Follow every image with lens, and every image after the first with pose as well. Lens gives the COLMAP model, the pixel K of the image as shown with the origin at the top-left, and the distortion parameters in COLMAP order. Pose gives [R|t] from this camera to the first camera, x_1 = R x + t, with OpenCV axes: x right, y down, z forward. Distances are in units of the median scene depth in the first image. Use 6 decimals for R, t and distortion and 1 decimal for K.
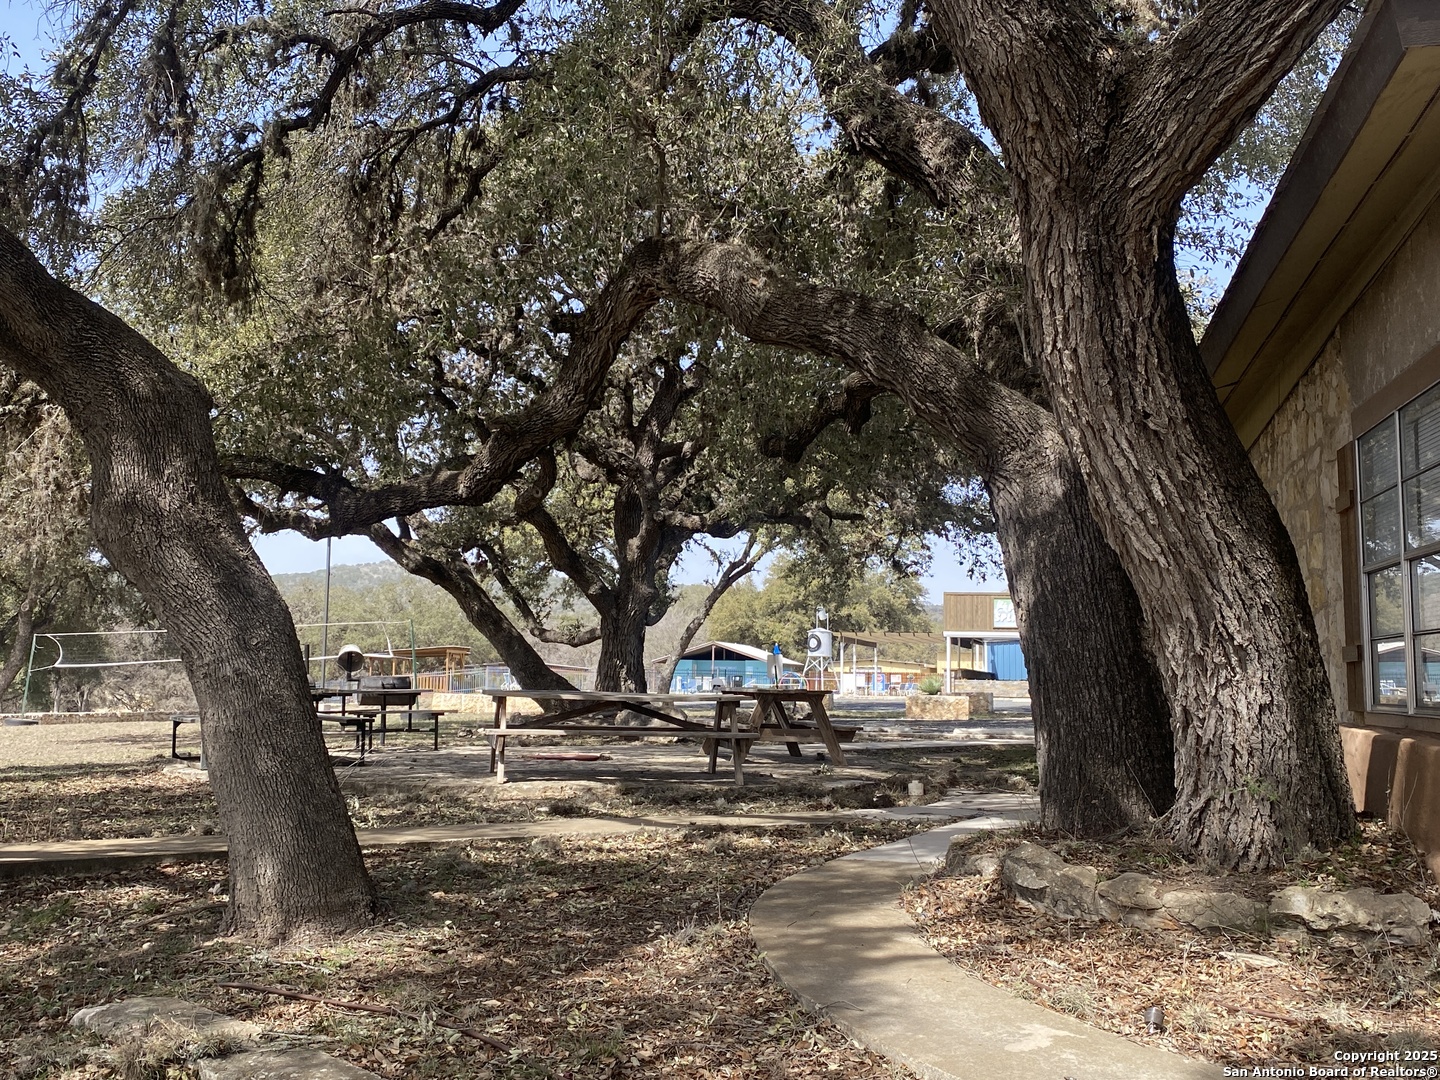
lens RADIAL K [[1490.5, 0, 720.0], [0, 1490.5, 540.0], [0, 0, 1]] dist [-0.001274, -0.002032]
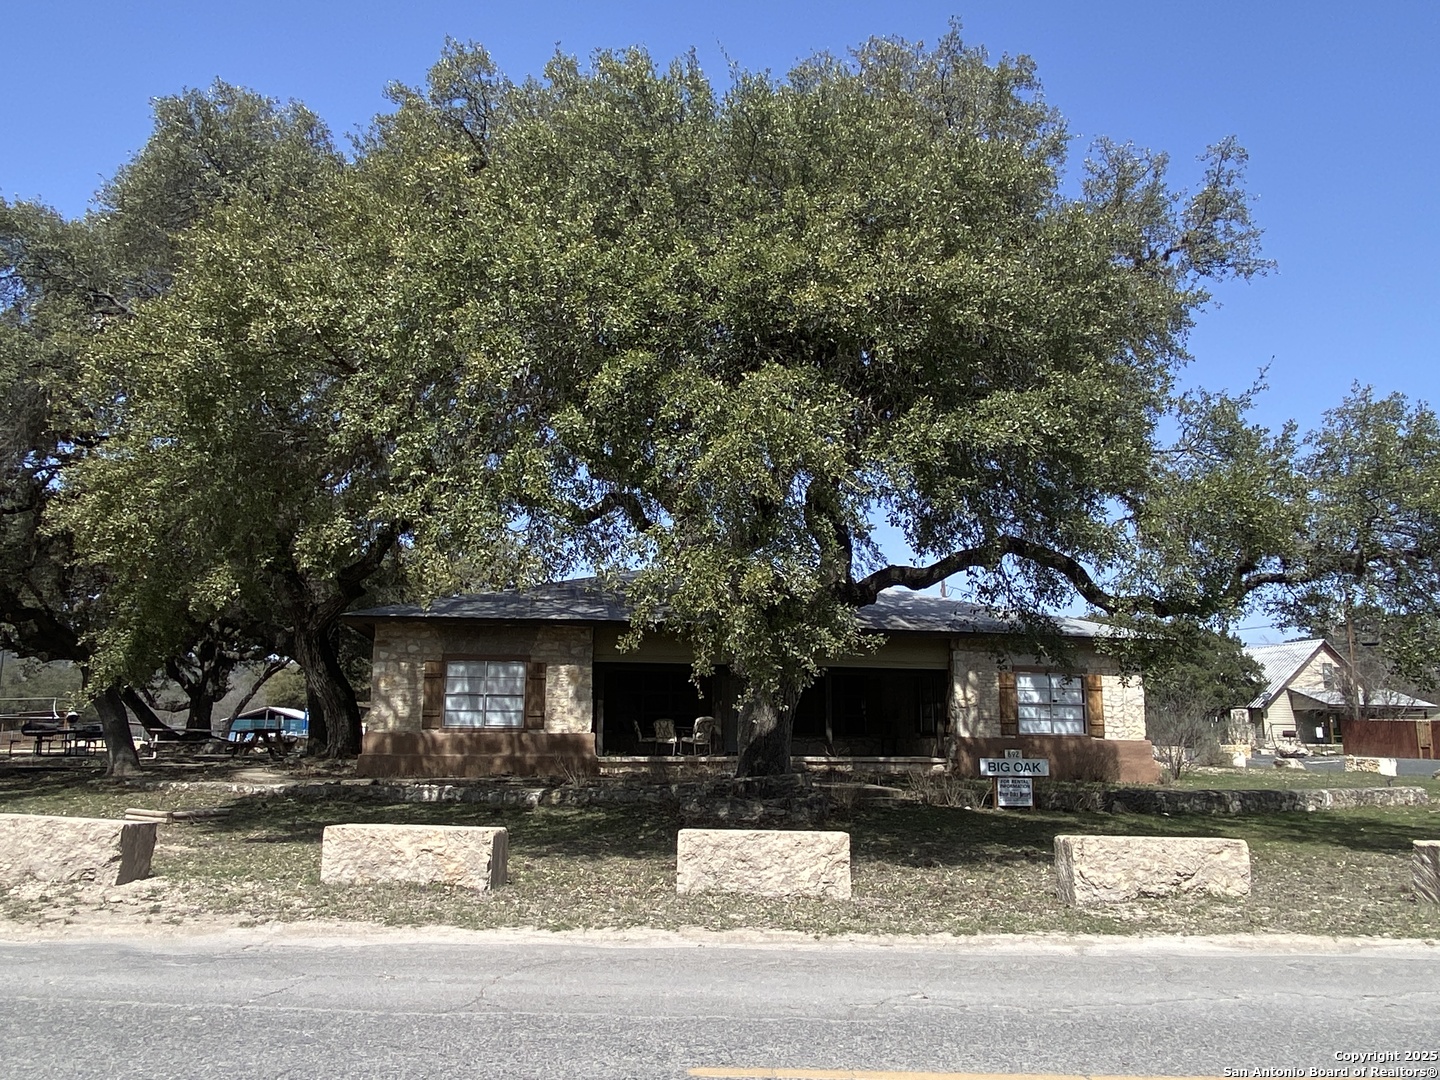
lens RADIAL K [[1043.0, 0, 732.5], [0, 1043.0, 541.8], [0, 0, 1]] dist [0.004280, -0.001122]
pose [[0.919629, 0.063969, 0.387545, 0.025444], [-0.029371, 0.995086, -0.094555, -0.033267], [-0.391689, 0.075573, 0.916989, -0.440381]]
